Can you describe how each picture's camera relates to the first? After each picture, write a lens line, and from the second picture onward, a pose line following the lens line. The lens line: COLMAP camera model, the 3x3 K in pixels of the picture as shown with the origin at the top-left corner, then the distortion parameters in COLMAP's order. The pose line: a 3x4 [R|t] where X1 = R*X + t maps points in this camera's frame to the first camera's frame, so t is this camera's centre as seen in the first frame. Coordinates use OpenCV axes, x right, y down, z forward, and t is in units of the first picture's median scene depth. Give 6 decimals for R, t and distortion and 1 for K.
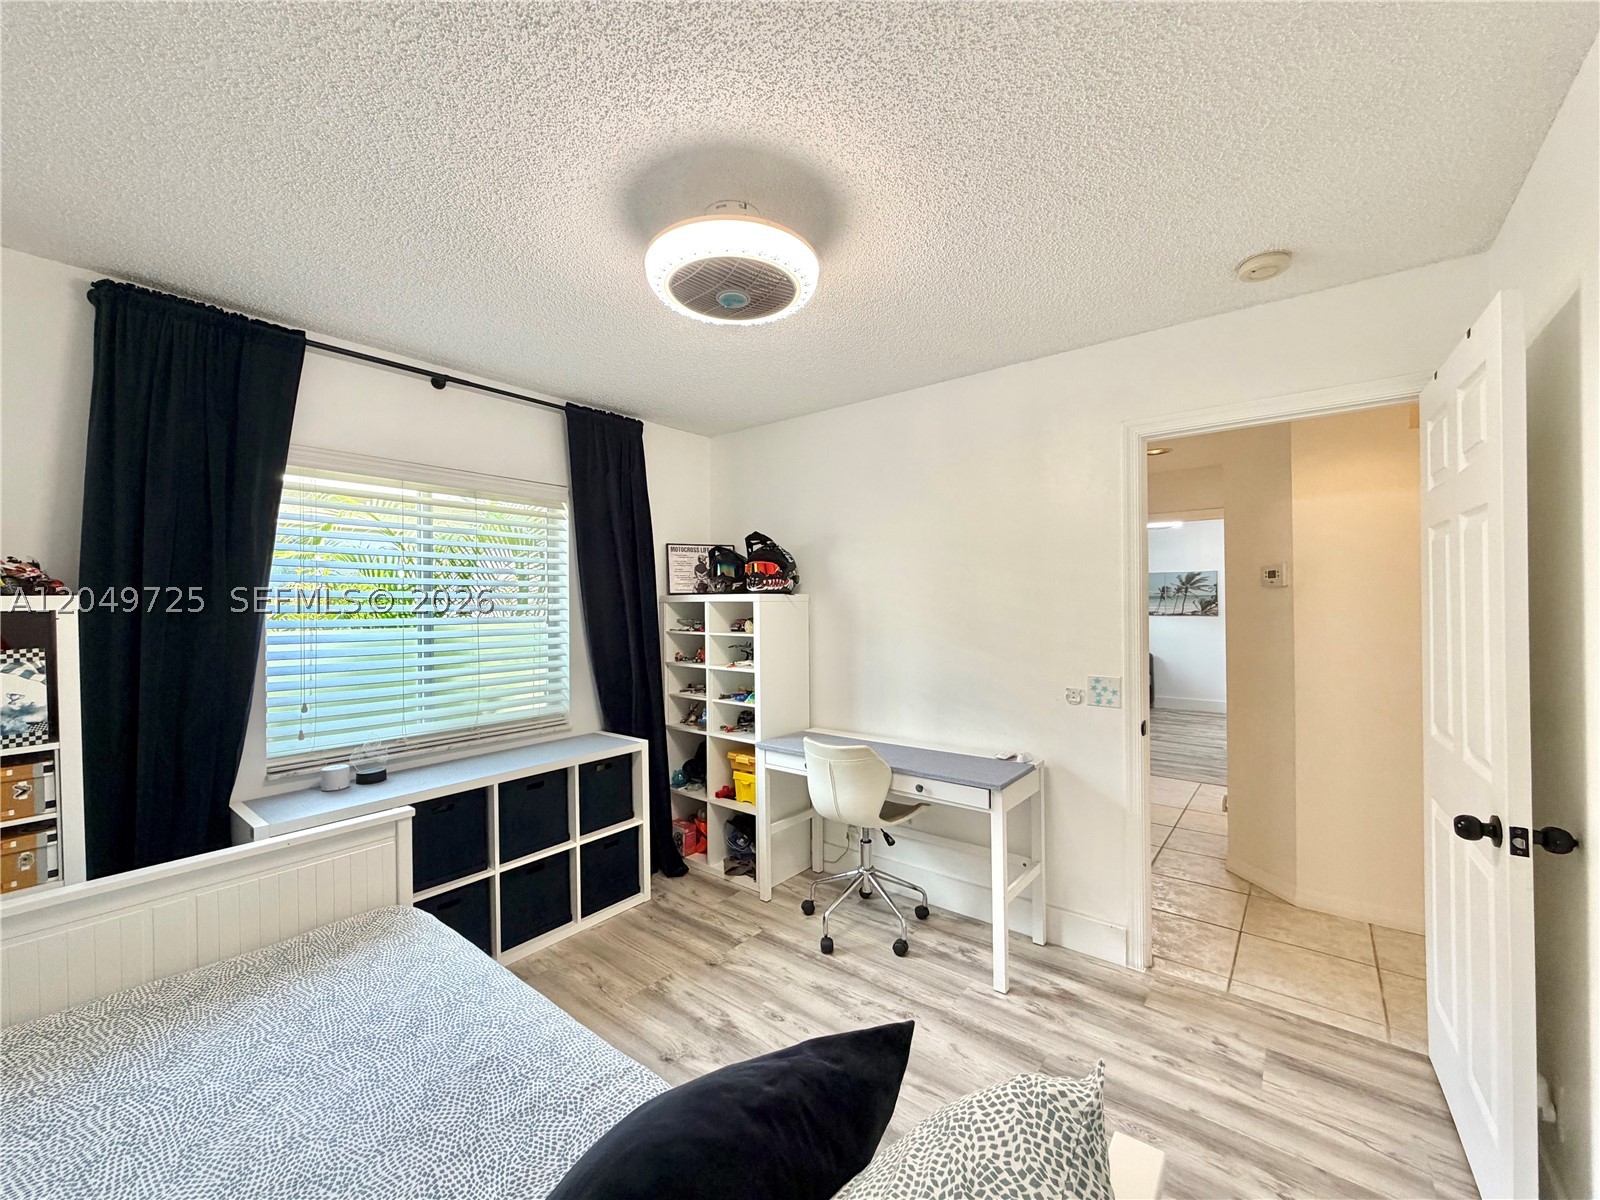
lens RADIAL K [[638.4, 0, 796.7], [0, 638.4, 600.6], [0, 0, 1]] dist [-0.000124, -0.000131]
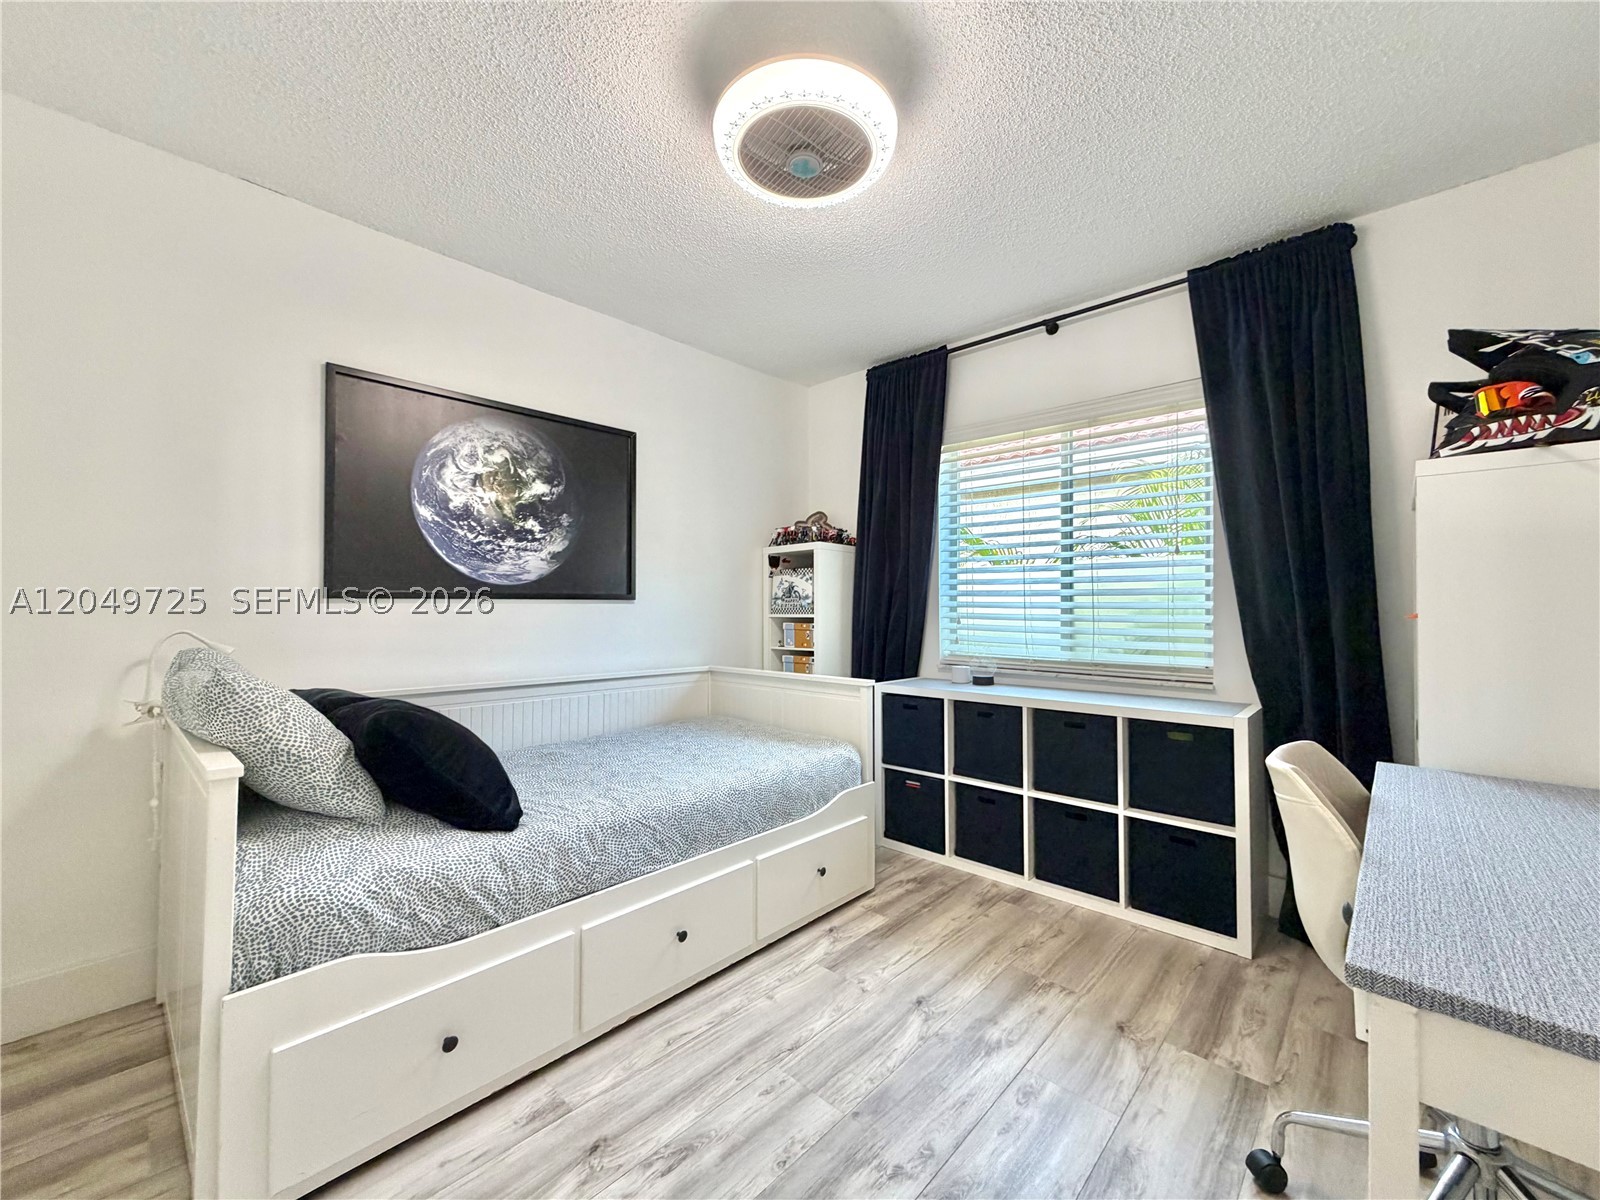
lens RADIAL K [[638.4, 0, 796.7], [0, 638.4, 600.6], [0, 0, 1]] dist [-0.000124, -0.000131]
pose [[-0.071885, 0.001474, -0.997412, 0.514450], [0.002578, 0.999996, 0.001292, 0.105467], [0.997410, -0.002478, -0.071889, 0.643095]]
